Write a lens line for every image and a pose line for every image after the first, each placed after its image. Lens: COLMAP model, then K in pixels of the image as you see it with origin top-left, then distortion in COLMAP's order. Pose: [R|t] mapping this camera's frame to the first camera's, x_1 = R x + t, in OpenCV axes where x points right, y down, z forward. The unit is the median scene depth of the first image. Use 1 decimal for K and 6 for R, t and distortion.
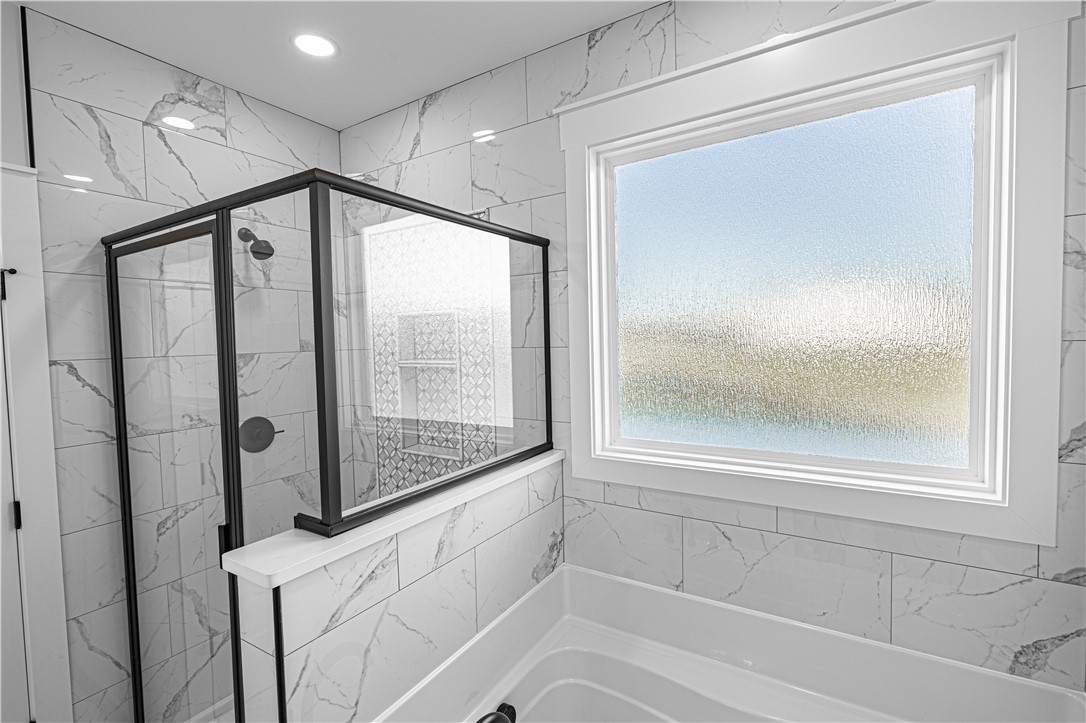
lens RADIAL K [[494.1, 0, 548.0], [0, 494.1, 362.6], [0, 0, 1]] dist [0.004652, 0.000384]
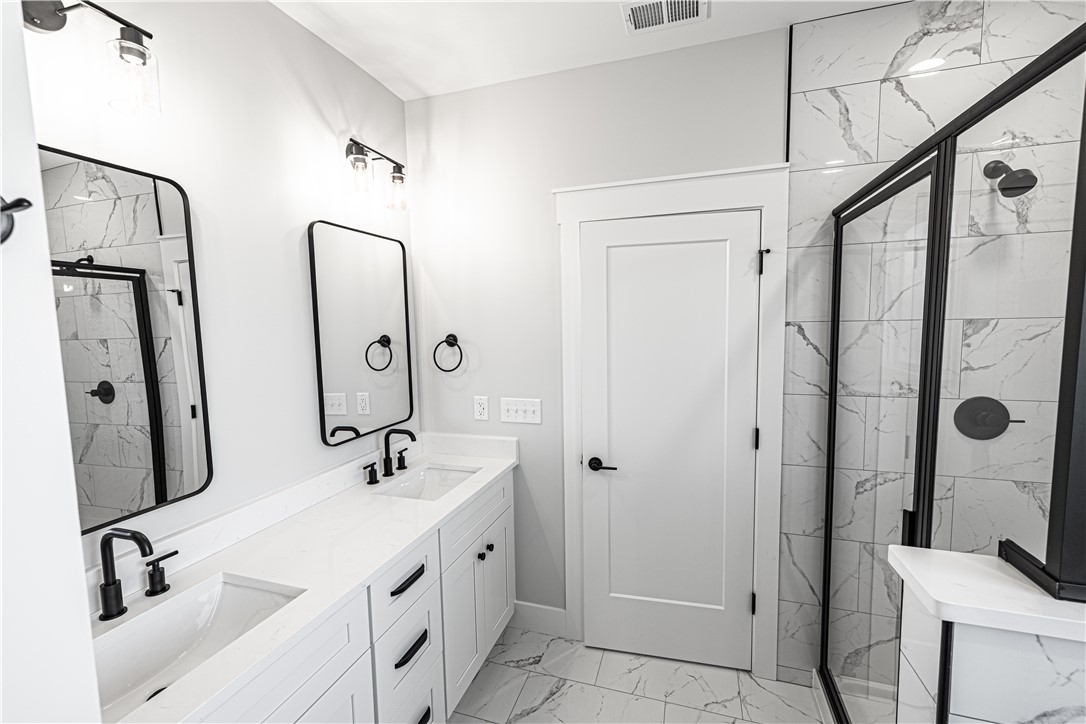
lens RADIAL K [[459.4, 0, 550.7], [0, 459.4, 360.4], [0, 0, 1]] dist [0.002296, -0.000003]
pose [[0.223641, 0.098448, -0.969687, -0.023204], [-0.034368, 0.995064, 0.093098, 0.004352], [0.974065, 0.012506, 0.225920, 0.157103]]
